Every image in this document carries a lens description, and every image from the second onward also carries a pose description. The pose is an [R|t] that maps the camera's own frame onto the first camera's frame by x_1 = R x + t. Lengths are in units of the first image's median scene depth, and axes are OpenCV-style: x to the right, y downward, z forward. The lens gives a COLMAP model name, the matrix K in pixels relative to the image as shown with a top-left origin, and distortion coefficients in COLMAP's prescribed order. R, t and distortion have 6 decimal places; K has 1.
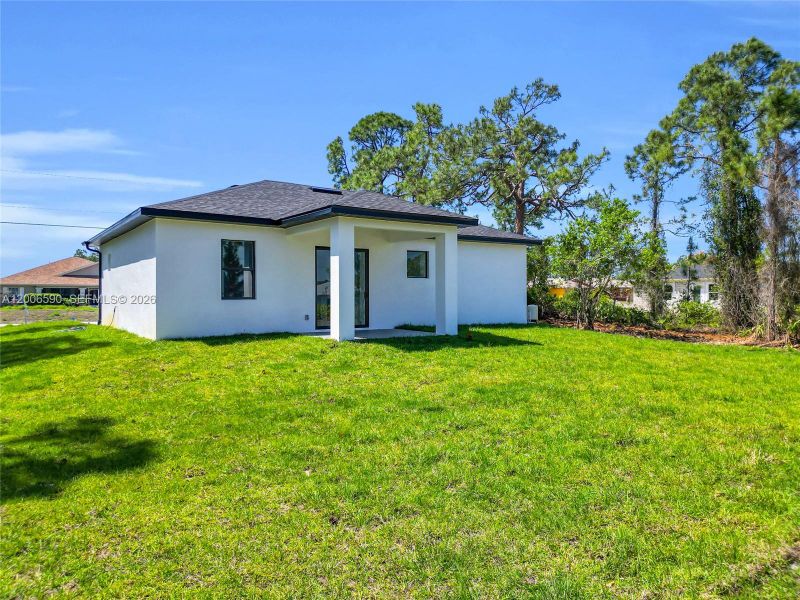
lens RADIAL K [[561.9, 0, 400.0], [0, 561.9, 300.0], [0, 0, 1]] dist [0.062133, -0.064838]
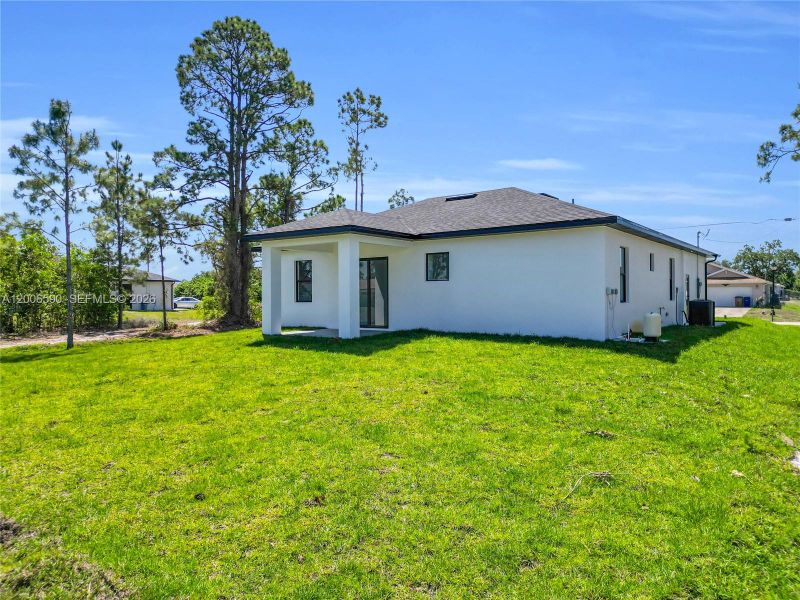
lens RADIAL K [[561.9, 0, 400.0], [0, 561.9, 300.0], [0, 0, 1]] dist [0.062133, -0.064838]
pose [[0.302495, -0.001523, -0.953150, 0.973770], [-0.004042, 0.999988, -0.002881, -0.003495], [0.953142, 0.004724, 0.302485, 0.695220]]
